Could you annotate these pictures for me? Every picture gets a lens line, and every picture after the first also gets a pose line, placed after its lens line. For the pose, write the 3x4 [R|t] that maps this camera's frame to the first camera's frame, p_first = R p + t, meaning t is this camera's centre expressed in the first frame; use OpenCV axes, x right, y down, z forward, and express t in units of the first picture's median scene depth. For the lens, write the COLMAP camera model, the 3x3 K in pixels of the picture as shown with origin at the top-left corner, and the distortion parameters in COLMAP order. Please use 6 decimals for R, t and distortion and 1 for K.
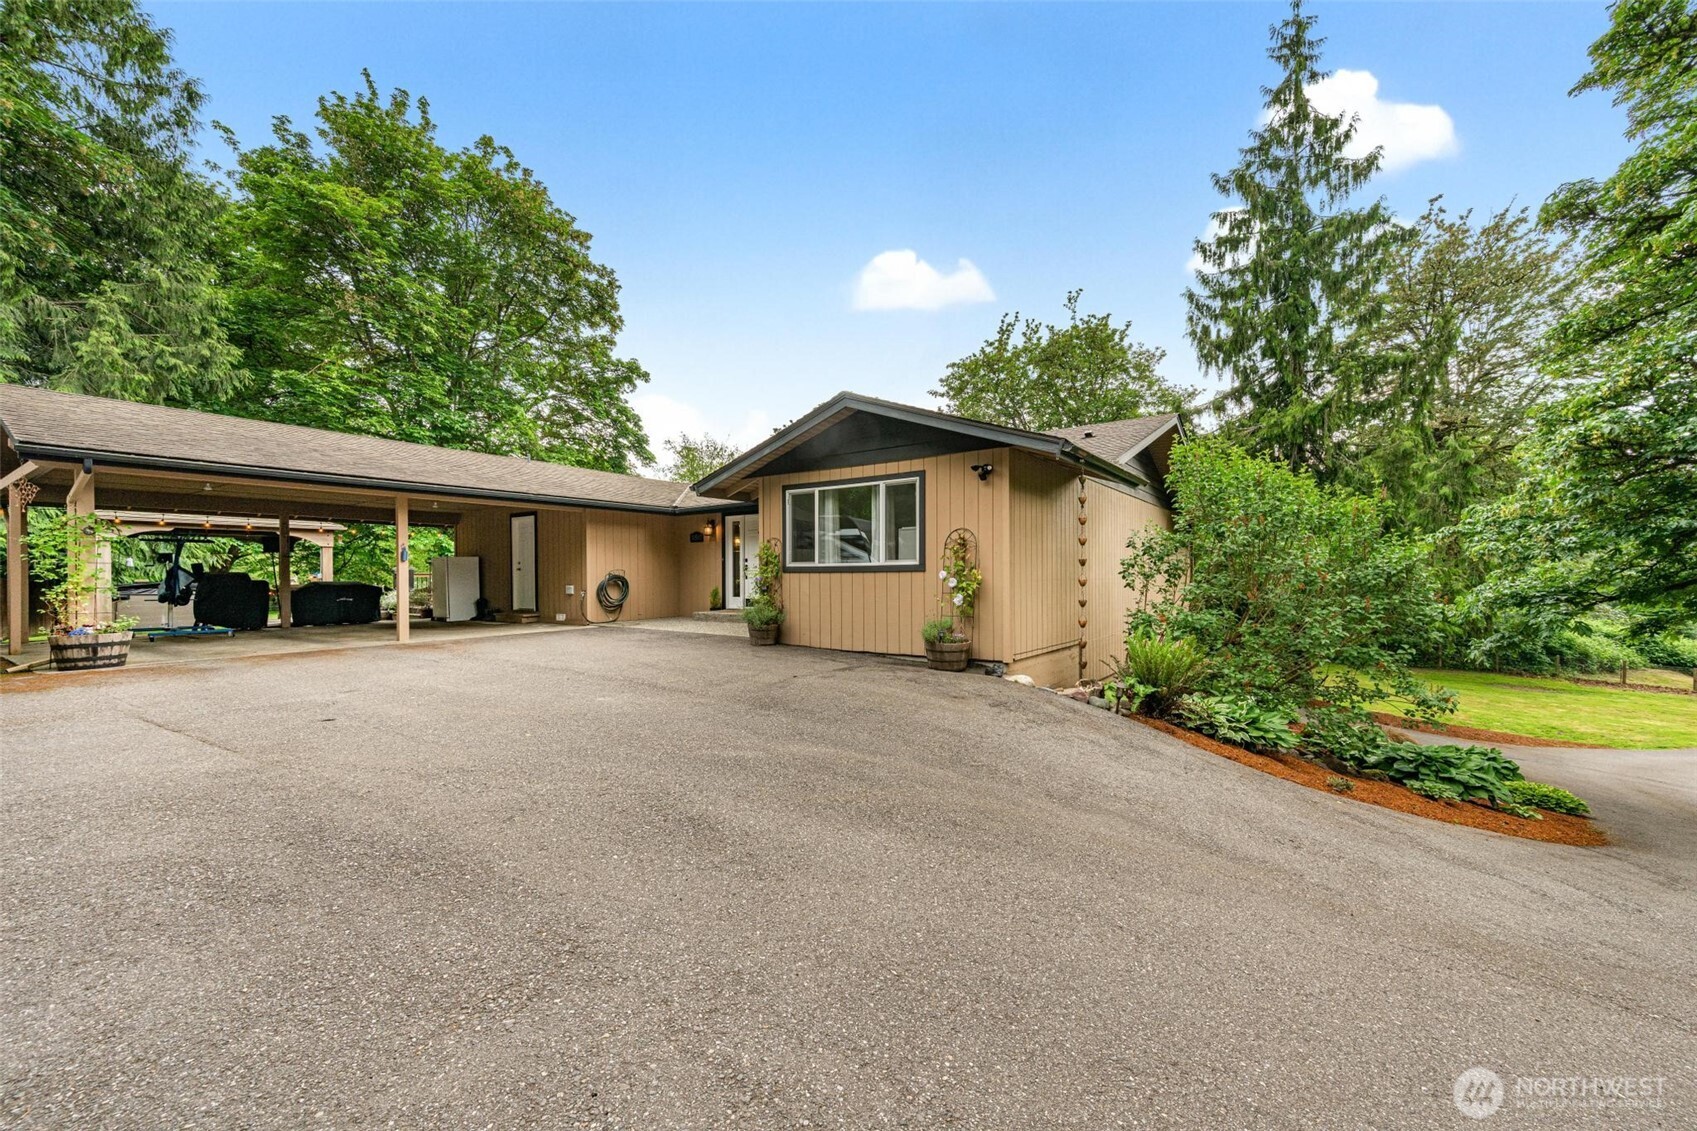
lens RADIAL K [[660.4, 0, 851.0], [0, 660.4, 579.3], [0, 0, 1]] dist [0.026980, 0.000480]
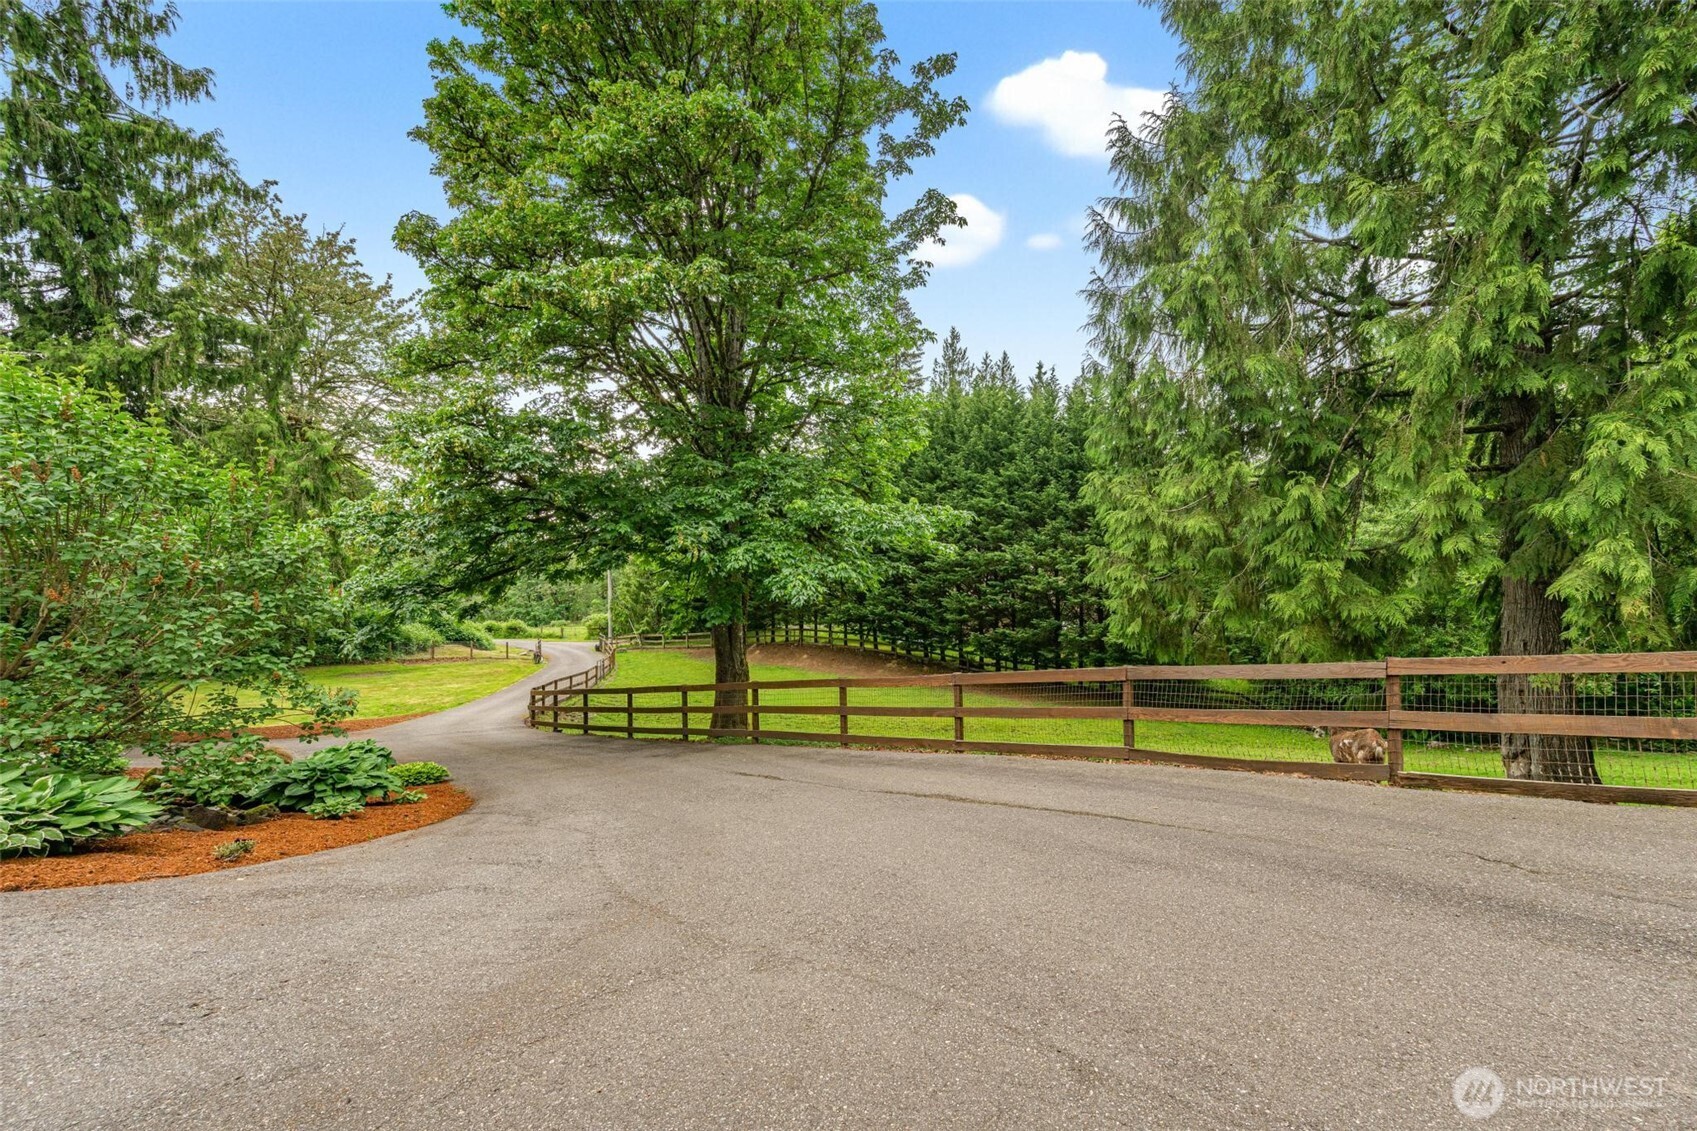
lens RADIAL K [[660.4, 0, 851.0], [0, 660.4, 579.3], [0, 0, 1]] dist [0.026980, 0.000480]
pose [[0.146223, -0.010096, 0.989200, 0.061726], [0.010513, 0.999907, 0.008652, 0.008588], [-0.989196, 0.009135, 0.146316, 0.135638]]
